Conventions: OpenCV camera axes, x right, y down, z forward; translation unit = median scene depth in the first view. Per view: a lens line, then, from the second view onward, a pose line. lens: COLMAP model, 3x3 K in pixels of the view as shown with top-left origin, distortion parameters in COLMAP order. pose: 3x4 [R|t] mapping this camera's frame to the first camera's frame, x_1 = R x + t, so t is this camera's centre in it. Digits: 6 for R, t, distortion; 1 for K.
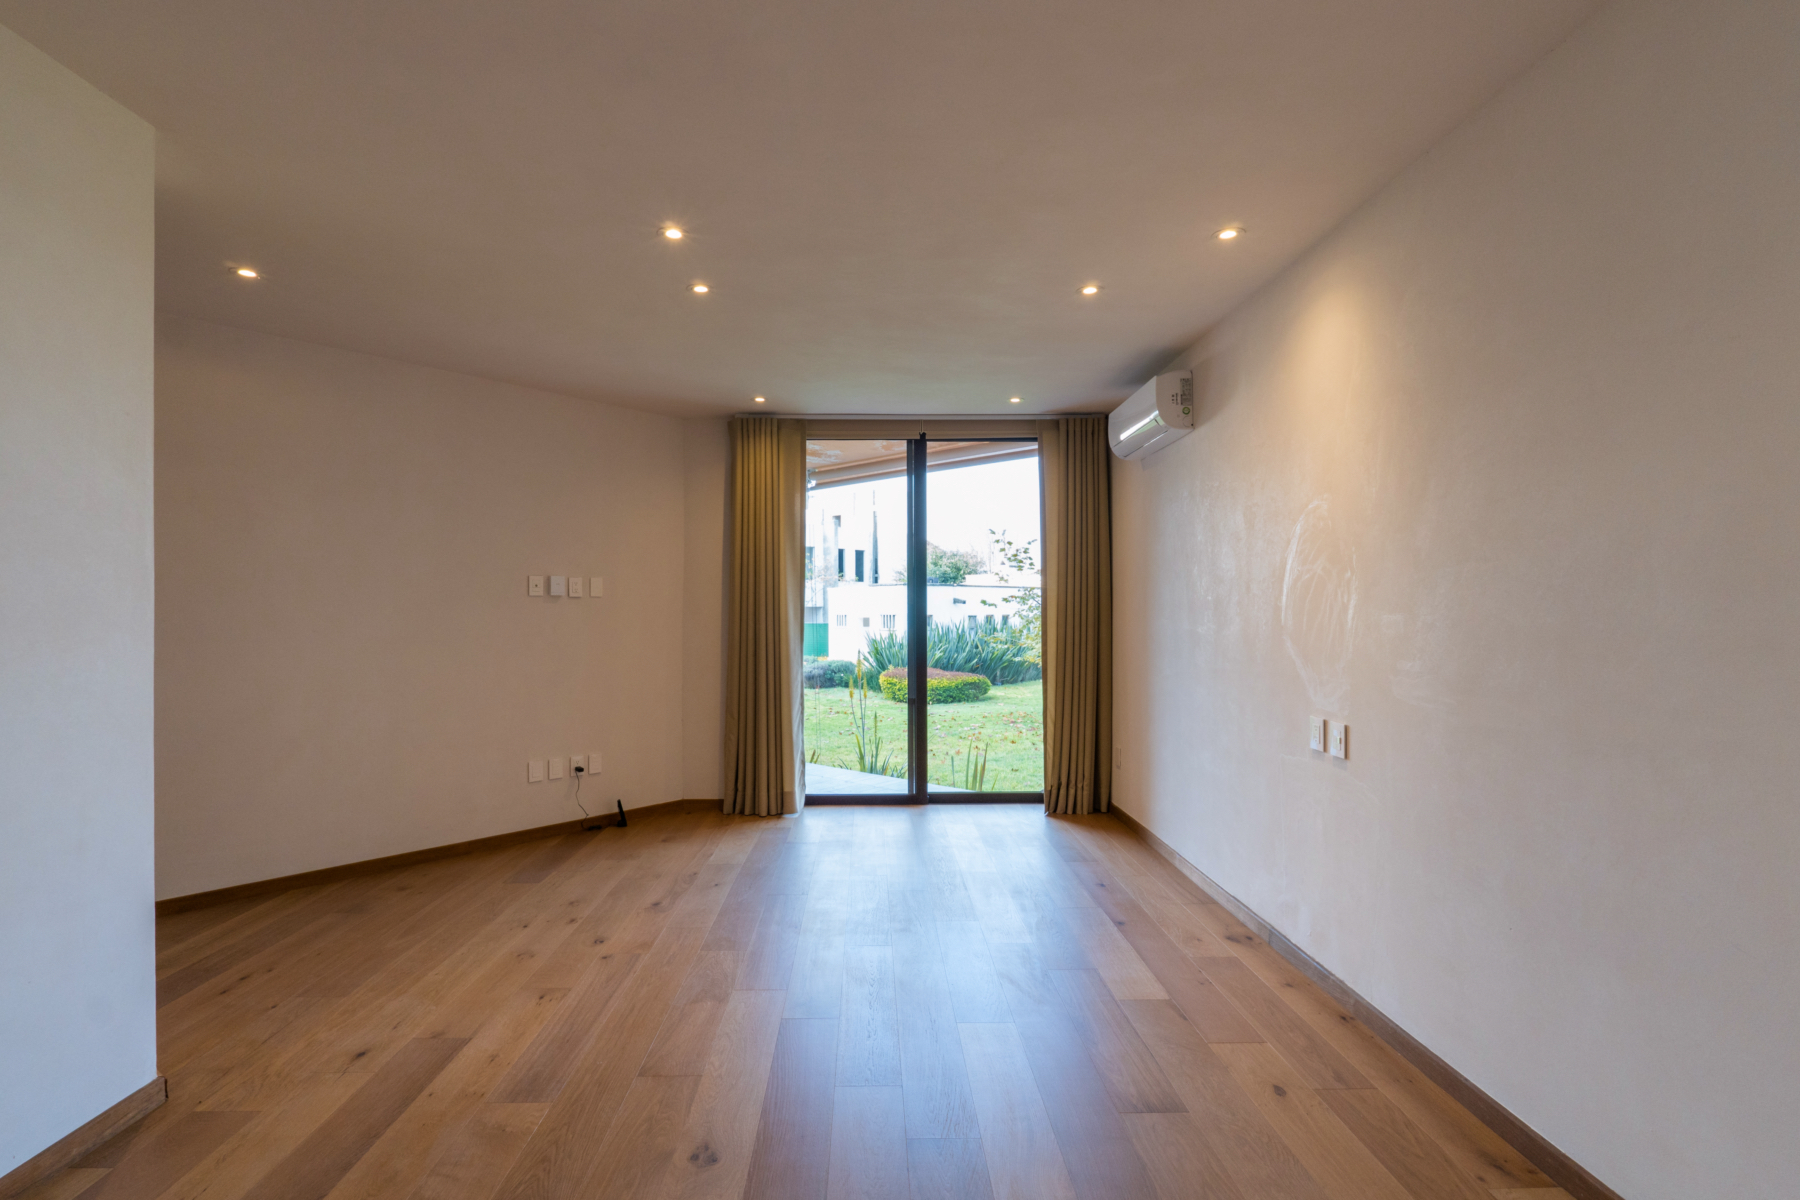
lens RADIAL K [[952.9, 0, 896.1], [0, 952.9, 628.1], [0, 0, 1]] dist [-0.002867, 0.001138]
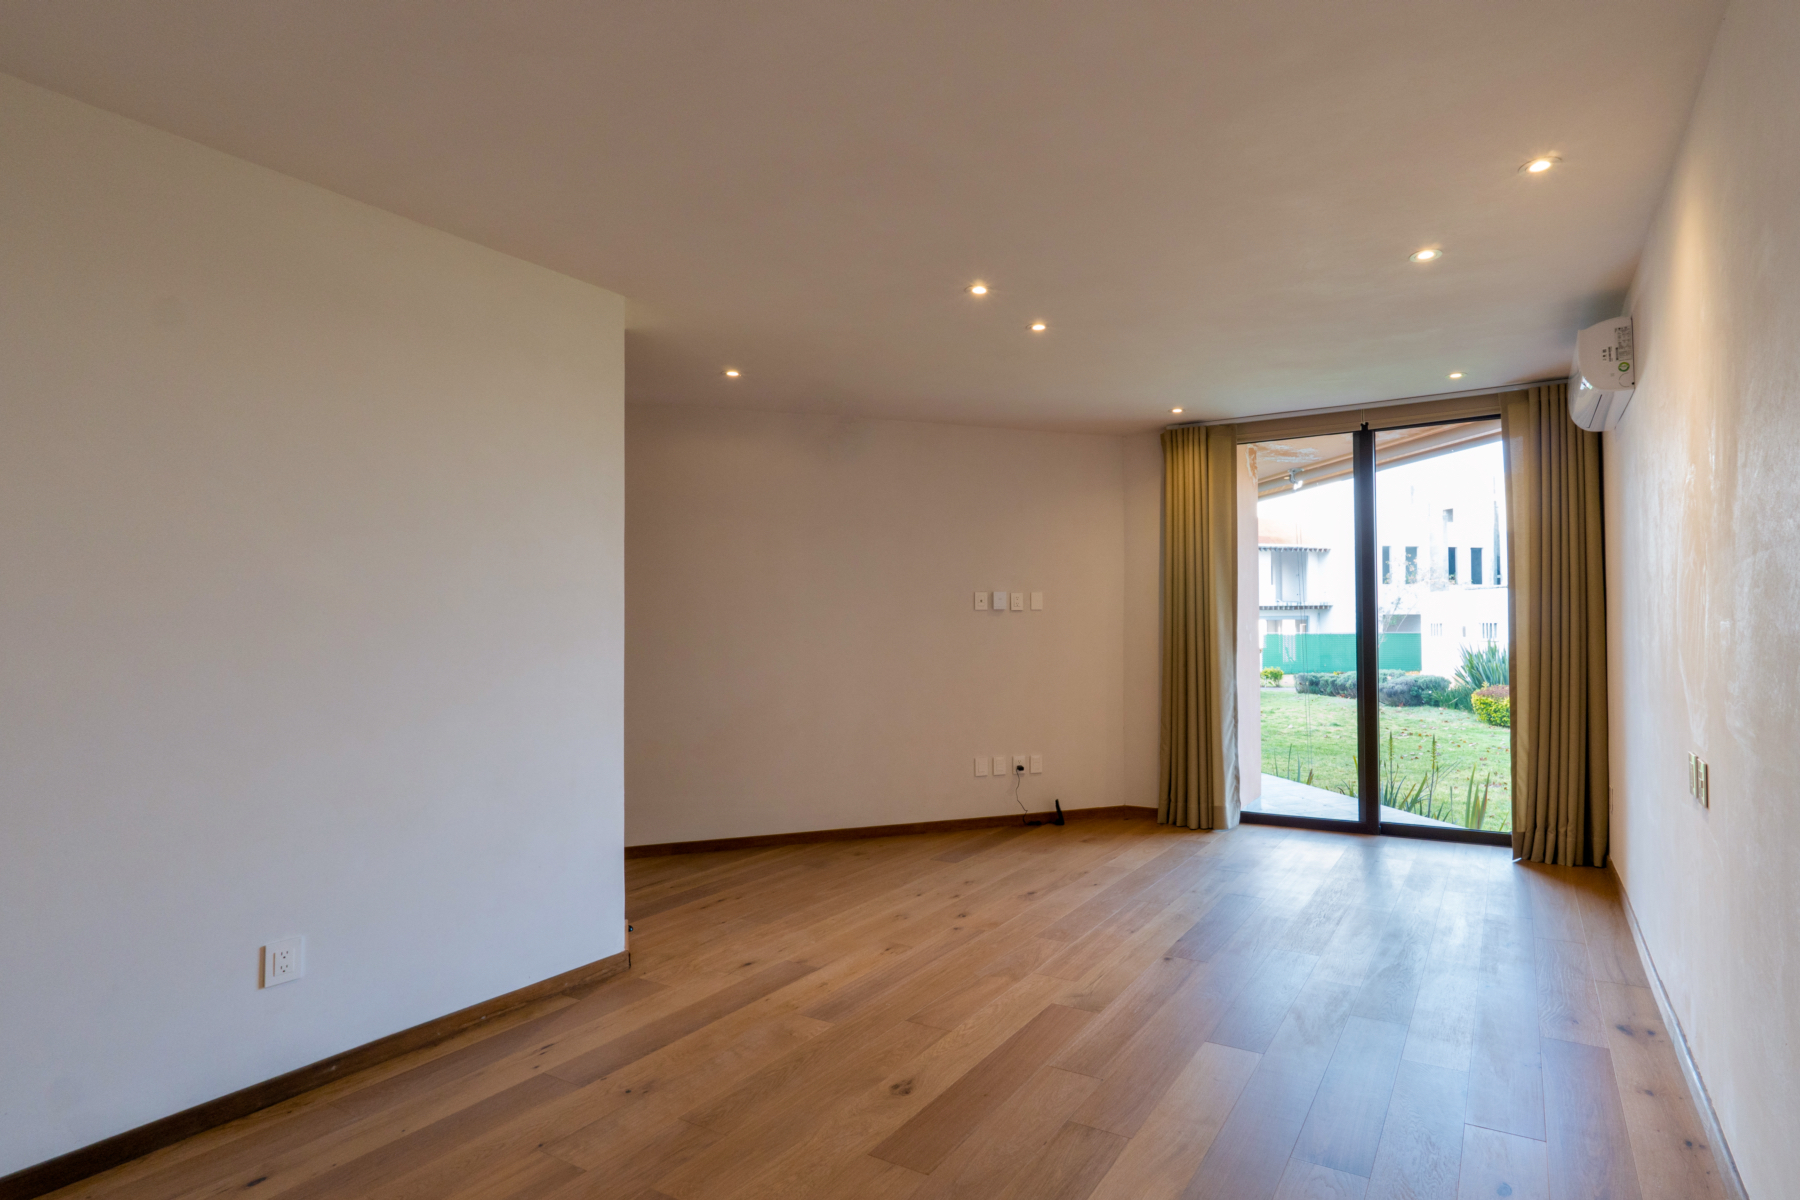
lens RADIAL K [[952.9, 0, 896.1], [0, 952.9, 628.1], [0, 0, 1]] dist [-0.002867, 0.001138]
pose [[0.844845, -0.006707, -0.534970, 0.147909], [0.000813, 0.999936, -0.011253, -0.000188], [0.535011, 0.009072, 0.844796, -0.001881]]
